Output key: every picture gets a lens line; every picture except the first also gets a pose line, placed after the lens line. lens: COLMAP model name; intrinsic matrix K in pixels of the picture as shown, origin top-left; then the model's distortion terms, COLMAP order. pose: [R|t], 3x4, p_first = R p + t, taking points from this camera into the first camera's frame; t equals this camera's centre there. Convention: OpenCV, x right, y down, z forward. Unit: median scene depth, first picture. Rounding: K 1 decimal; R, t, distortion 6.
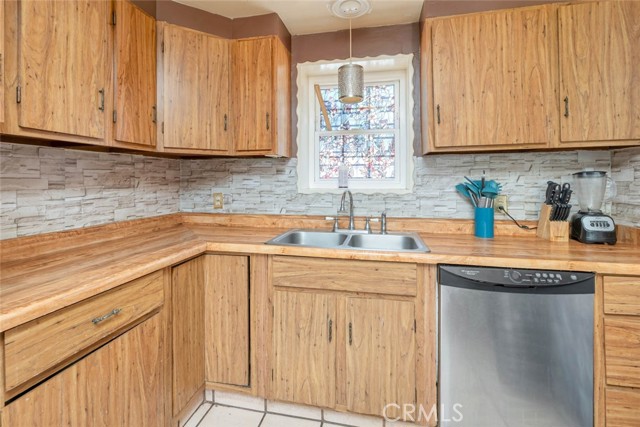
lens RADIAL K [[303.3, 0, 309.9], [0, 303.3, 178.4], [0, 0, 1]] dist [-0.008994, 0.002031]
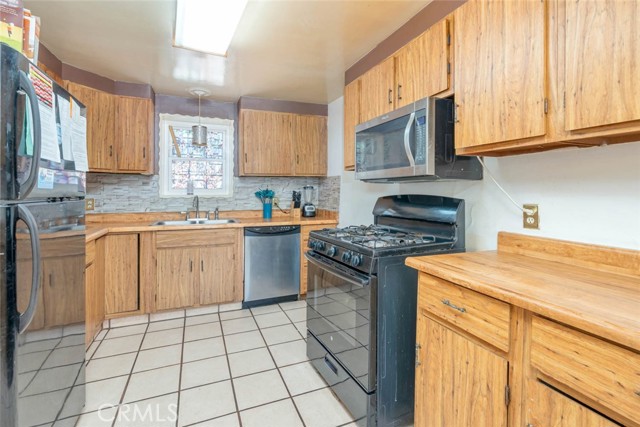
lens RADIAL K [[303.3, 0, 321.4], [0, 303.3, 188.6], [0, 0, 1]] dist [-0.008994, 0.002031]
pose [[0.816456, 0.008394, 0.577346, -0.299944], [-0.009297, 0.999956, -0.001392, -0.004810], [-0.577332, -0.004231, 0.816498, -0.855265]]
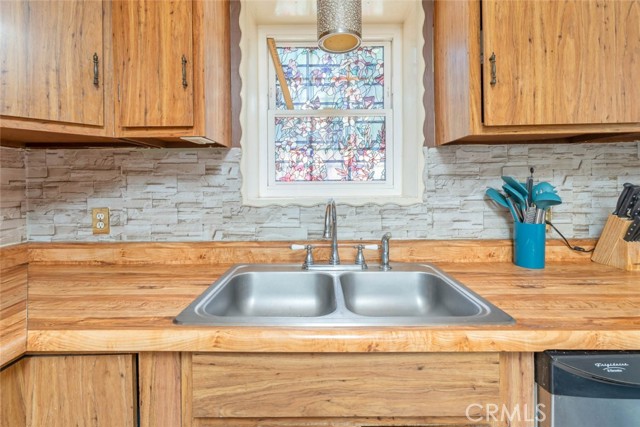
lens RADIAL K [[303.3, 0, 317.2], [0, 303.3, 186.8], [0, 0, 1]] dist [-0.008994, 0.002031]
pose [[0.975763, -0.007444, 0.218705, -0.031696], [0.005073, 0.999922, 0.011399, 0.005736], [-0.218772, -0.010013, 0.975725, 0.441115]]
